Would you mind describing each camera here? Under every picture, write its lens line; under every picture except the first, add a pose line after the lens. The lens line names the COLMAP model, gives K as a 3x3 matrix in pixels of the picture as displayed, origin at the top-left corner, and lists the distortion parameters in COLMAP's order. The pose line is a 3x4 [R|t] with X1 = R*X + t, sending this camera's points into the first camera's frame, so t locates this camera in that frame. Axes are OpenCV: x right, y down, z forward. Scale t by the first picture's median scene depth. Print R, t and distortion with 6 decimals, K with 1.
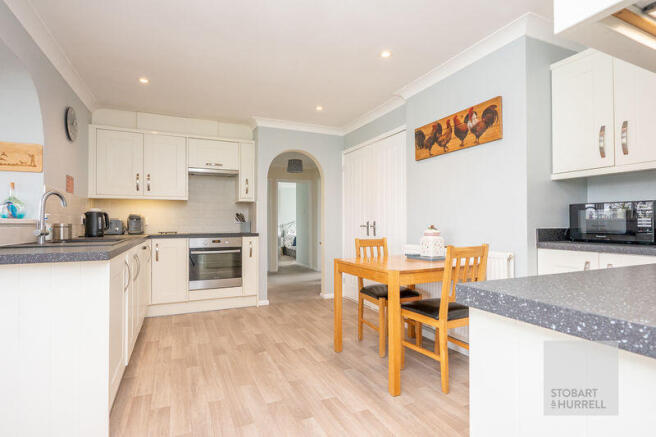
lens RADIAL K [[330.9, 0, 327.3], [0, 330.9, 220.7], [0, 0, 1]] dist [-0.003251, -0.000167]
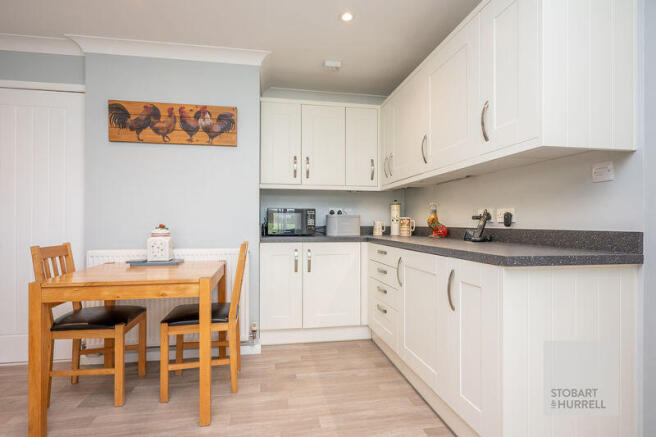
lens RADIAL K [[330.9, 0, 327.3], [0, 330.9, 220.7], [0, 0, 1]] dist [-0.003251, -0.000167]
pose [[0.267481, 0.008158, 0.963528, -0.396767], [-0.012465, 0.999910, -0.005005, 0.003139], [-0.963482, -0.010672, 0.267559, 0.350735]]
